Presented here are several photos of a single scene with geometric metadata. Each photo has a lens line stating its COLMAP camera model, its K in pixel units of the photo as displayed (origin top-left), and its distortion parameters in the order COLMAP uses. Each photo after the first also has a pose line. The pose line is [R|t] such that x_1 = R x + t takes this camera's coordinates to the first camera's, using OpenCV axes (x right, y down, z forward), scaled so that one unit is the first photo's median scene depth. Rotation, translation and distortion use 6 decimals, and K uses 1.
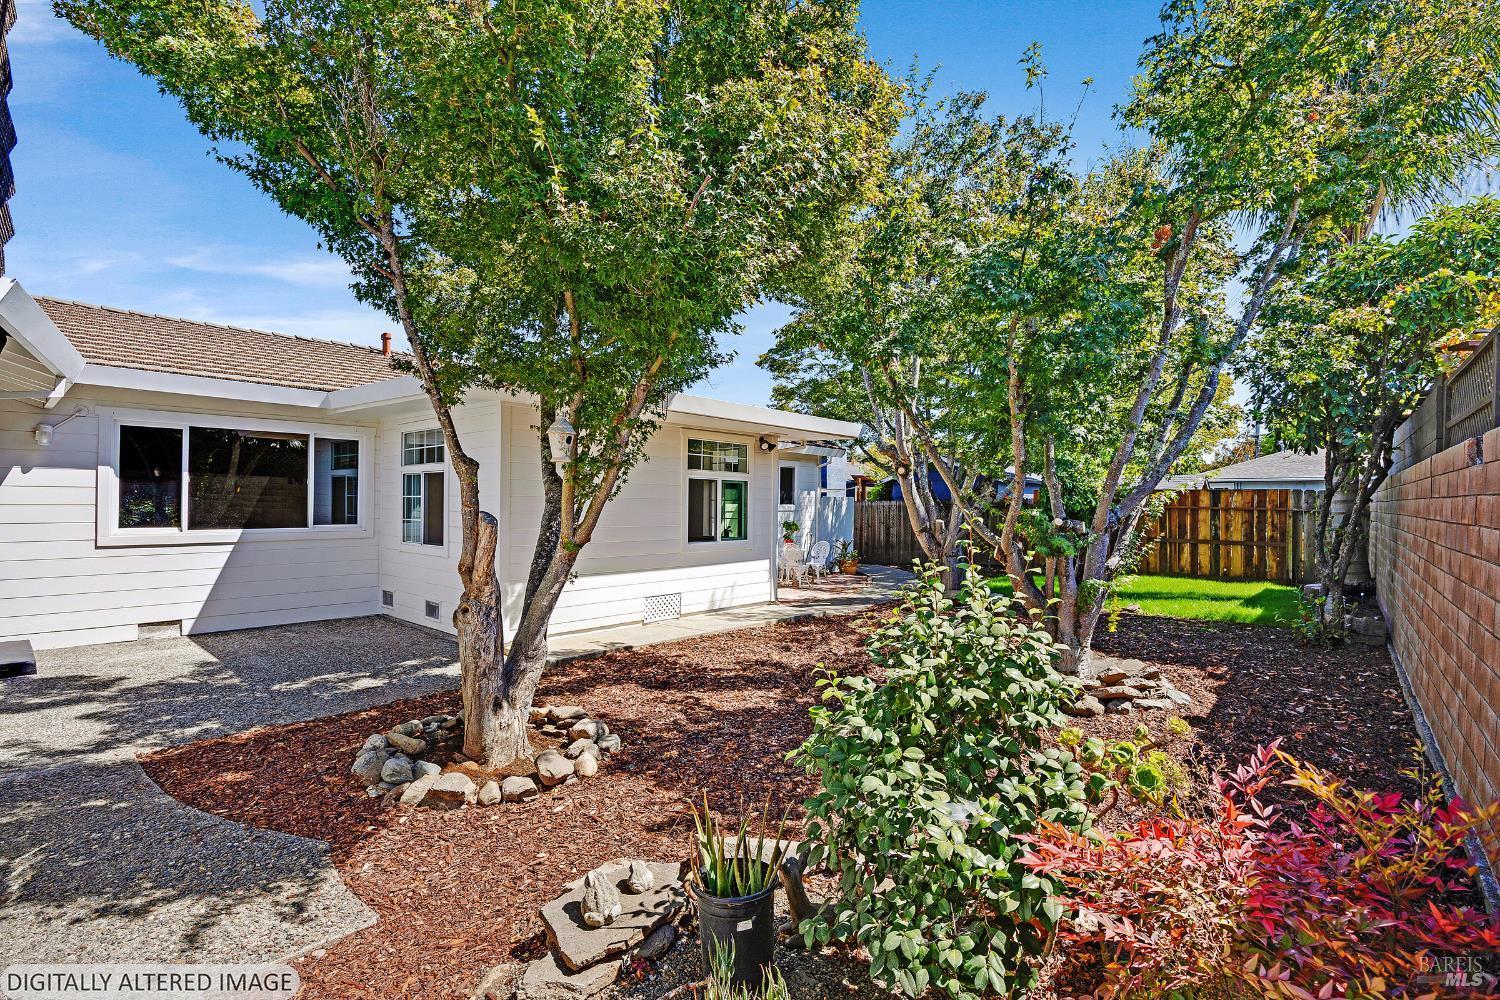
lens RADIAL K [[682.6, 0, 750.0], [0, 682.6, 500.0], [0, 0, 1]] dist [0.001588, -0.015159]
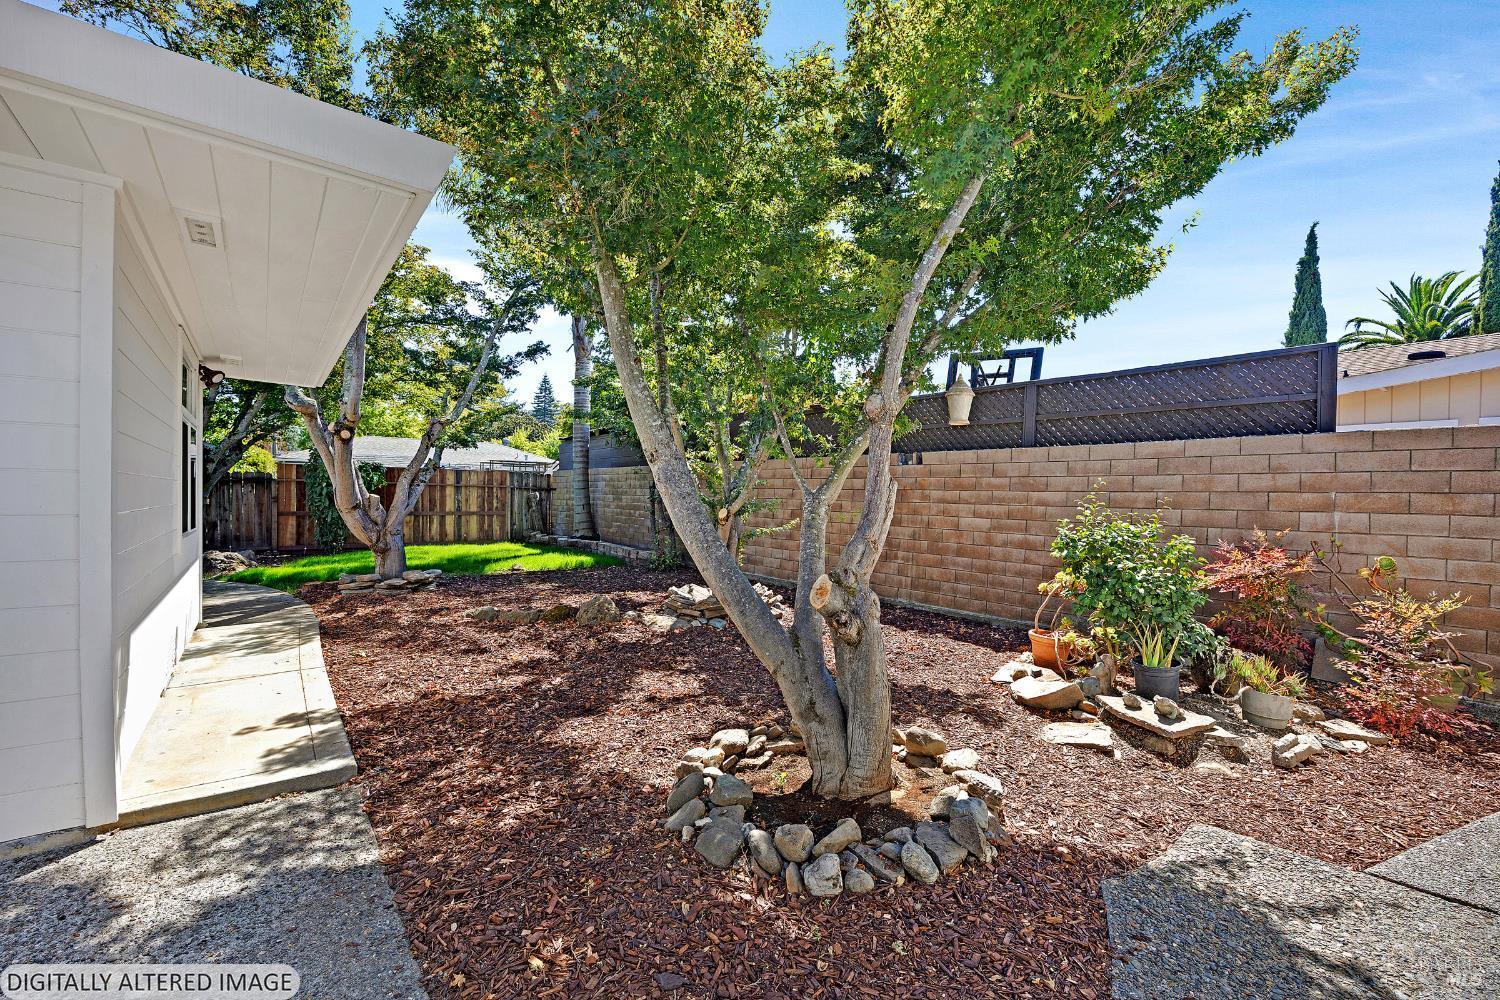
lens RADIAL K [[634.5, 0, 747.1], [0, 634.5, 499.2], [0, 0, 1]] dist [-0.024170, 0.000412]
pose [[0.199395, -0.013011, 0.979833, -0.587097], [-0.014144, 0.999769, 0.016154, 0.021997], [-0.979817, -0.017080, 0.199165, 0.525530]]
